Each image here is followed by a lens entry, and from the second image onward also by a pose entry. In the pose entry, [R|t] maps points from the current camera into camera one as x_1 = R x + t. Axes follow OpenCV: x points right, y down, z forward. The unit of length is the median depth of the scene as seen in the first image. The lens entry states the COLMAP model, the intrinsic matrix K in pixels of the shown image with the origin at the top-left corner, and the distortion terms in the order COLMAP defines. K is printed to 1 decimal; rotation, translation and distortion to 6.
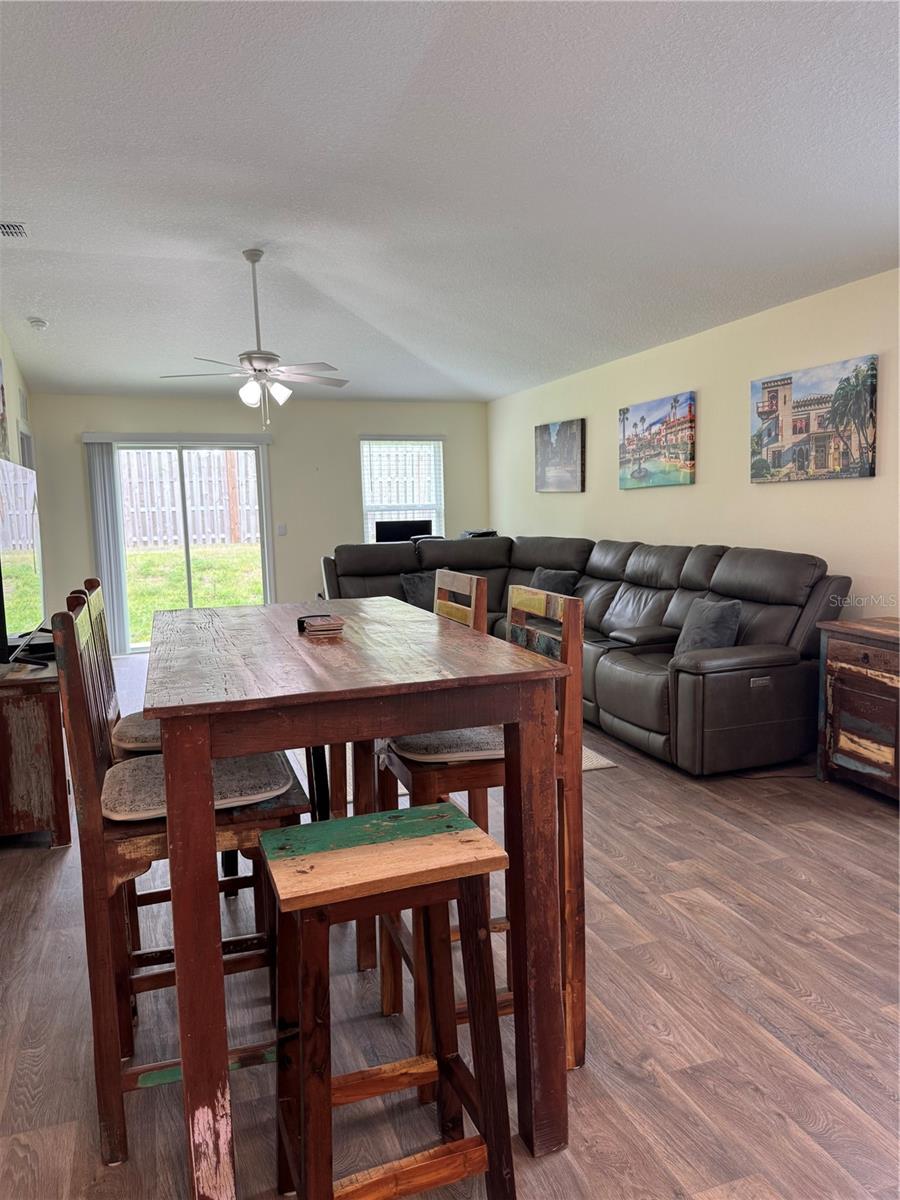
lens RADIAL K [[819.1, 0, 450.0], [0, 819.1, 600.0], [0, 0, 1]] dist [0.168667, -0.335473]
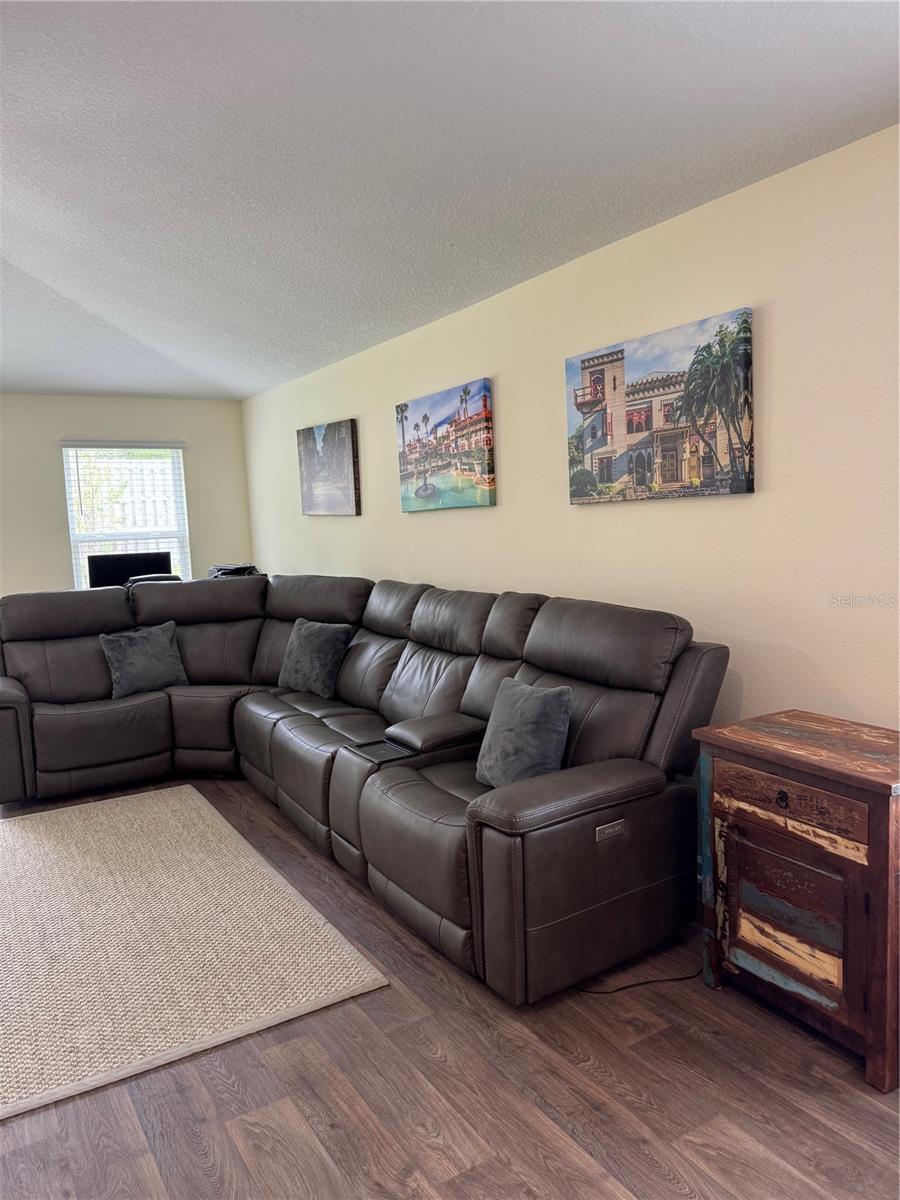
lens RADIAL K [[823.2, 0, 450.0], [0, 823.2, 600.0], [0, 0, 1]] dist [0.128177, -0.212171]
pose [[0.974779, -0.035911, 0.220266, 0.106742], [0.041000, 0.998986, -0.018573, -0.051809], [-0.219376, 0.027136, 0.975263, 0.351375]]
